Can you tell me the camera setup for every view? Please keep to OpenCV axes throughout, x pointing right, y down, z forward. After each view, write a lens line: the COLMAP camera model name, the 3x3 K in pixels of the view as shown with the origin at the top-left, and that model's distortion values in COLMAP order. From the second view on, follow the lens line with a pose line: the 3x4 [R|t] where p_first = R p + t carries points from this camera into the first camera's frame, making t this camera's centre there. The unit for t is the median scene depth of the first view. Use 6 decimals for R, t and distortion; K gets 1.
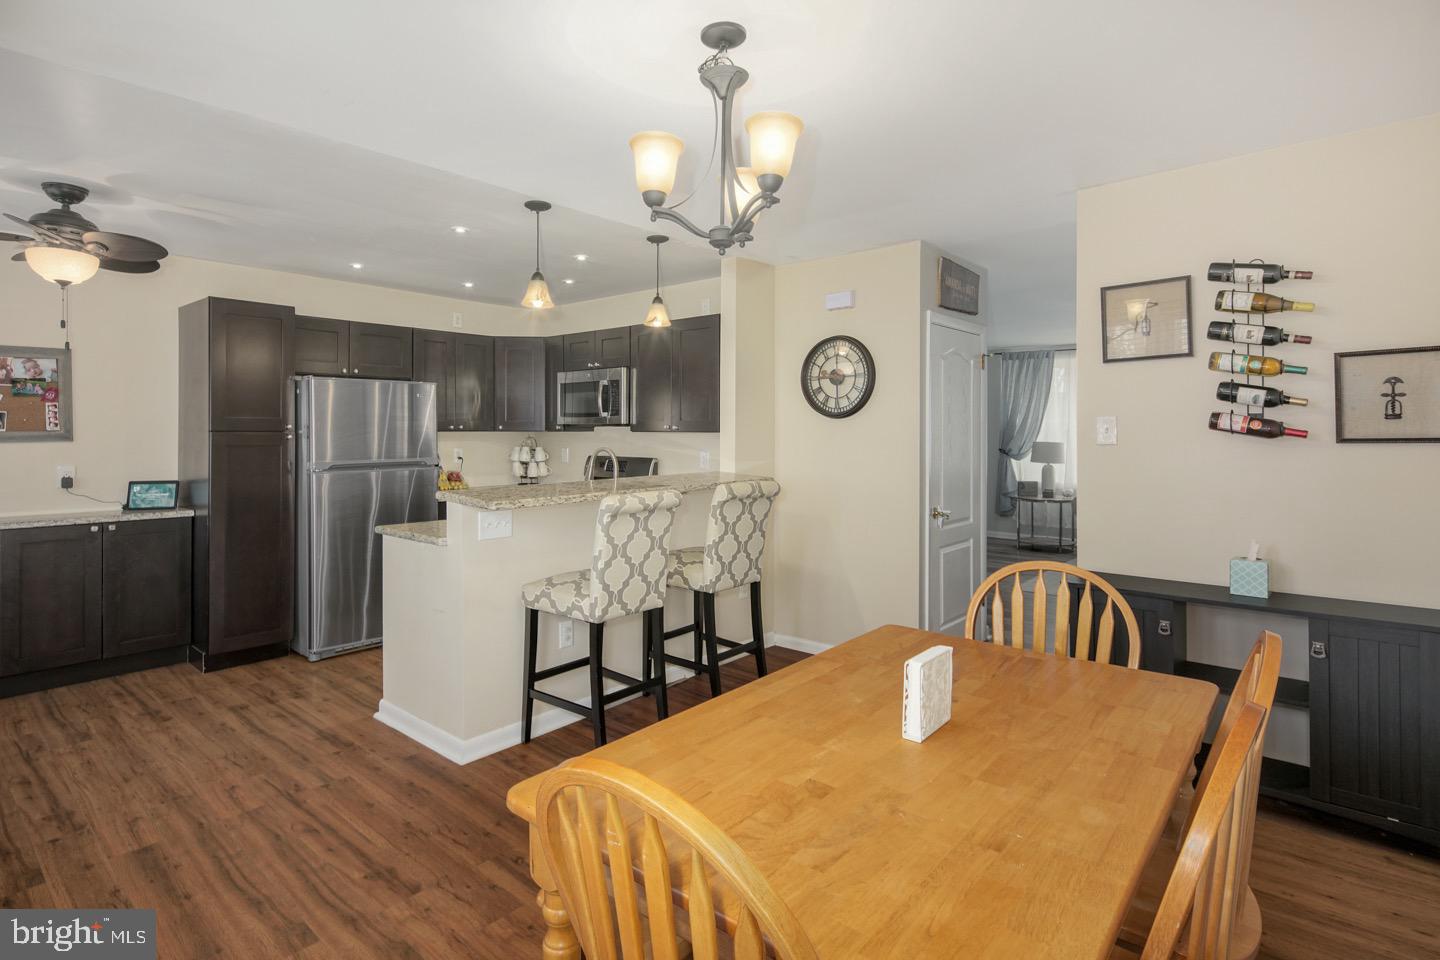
lens RADIAL K [[733.4, 0, 681.7], [0, 733.4, 439.5], [0, 0, 1]] dist [-0.005232, -0.000344]
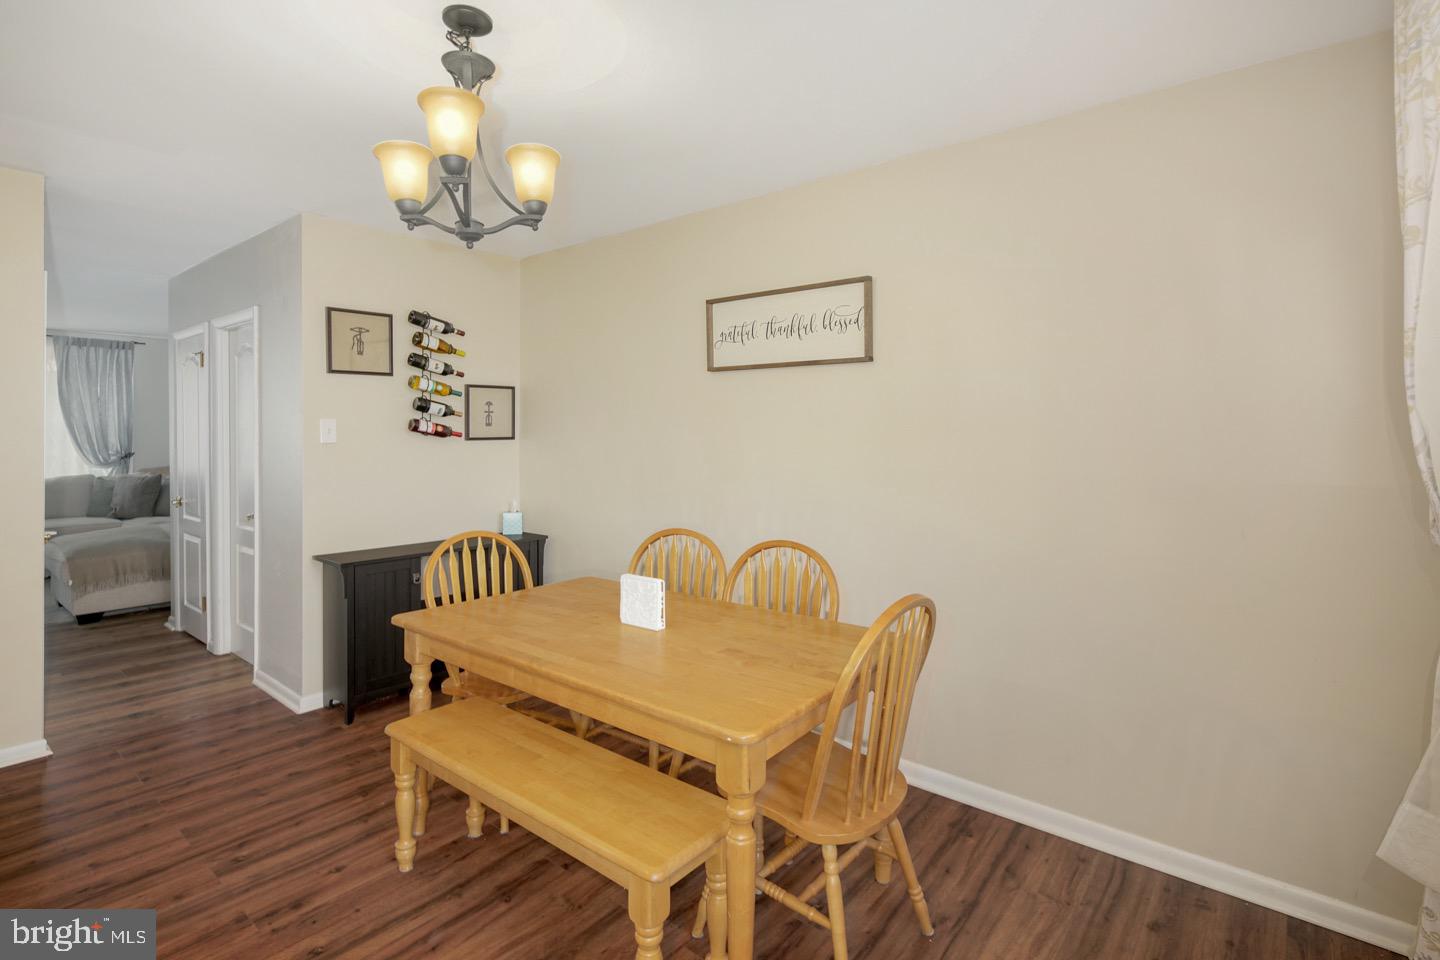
lens RADIAL K [[697.0, 0, 704.9], [0, 697.0, 451.9], [0, 0, 1]] dist [0.007794, -0.003901]
pose [[-0.038357, -0.027111, 0.998896, -0.454359], [0.005022, 0.999614, 0.027323, -0.006241], [-0.999251, 0.006065, -0.038206, 0.367455]]
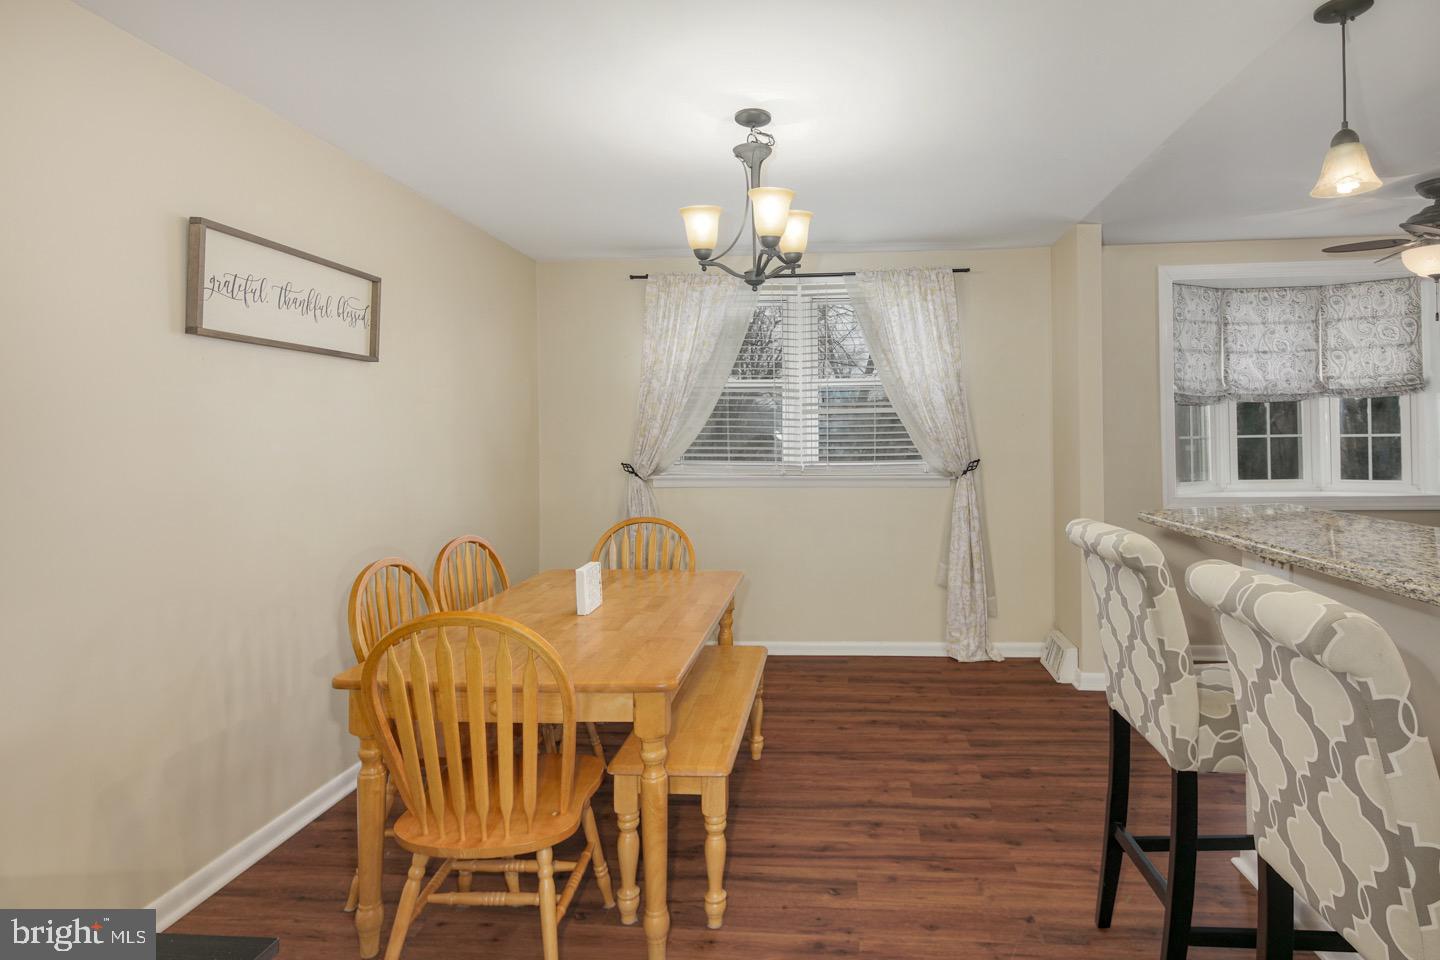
lens RADIAL K [[733.4, 0, 793.2], [0, 733.4, 420.8], [0, 0, 1]] dist [-0.005232, -0.000344]
pose [[-0.789853, 0.001646, -0.613294, 0.419295], [0.006157, 0.999967, -0.005245, -0.010869], [0.613265, -0.007919, -0.789837, 1.064351]]
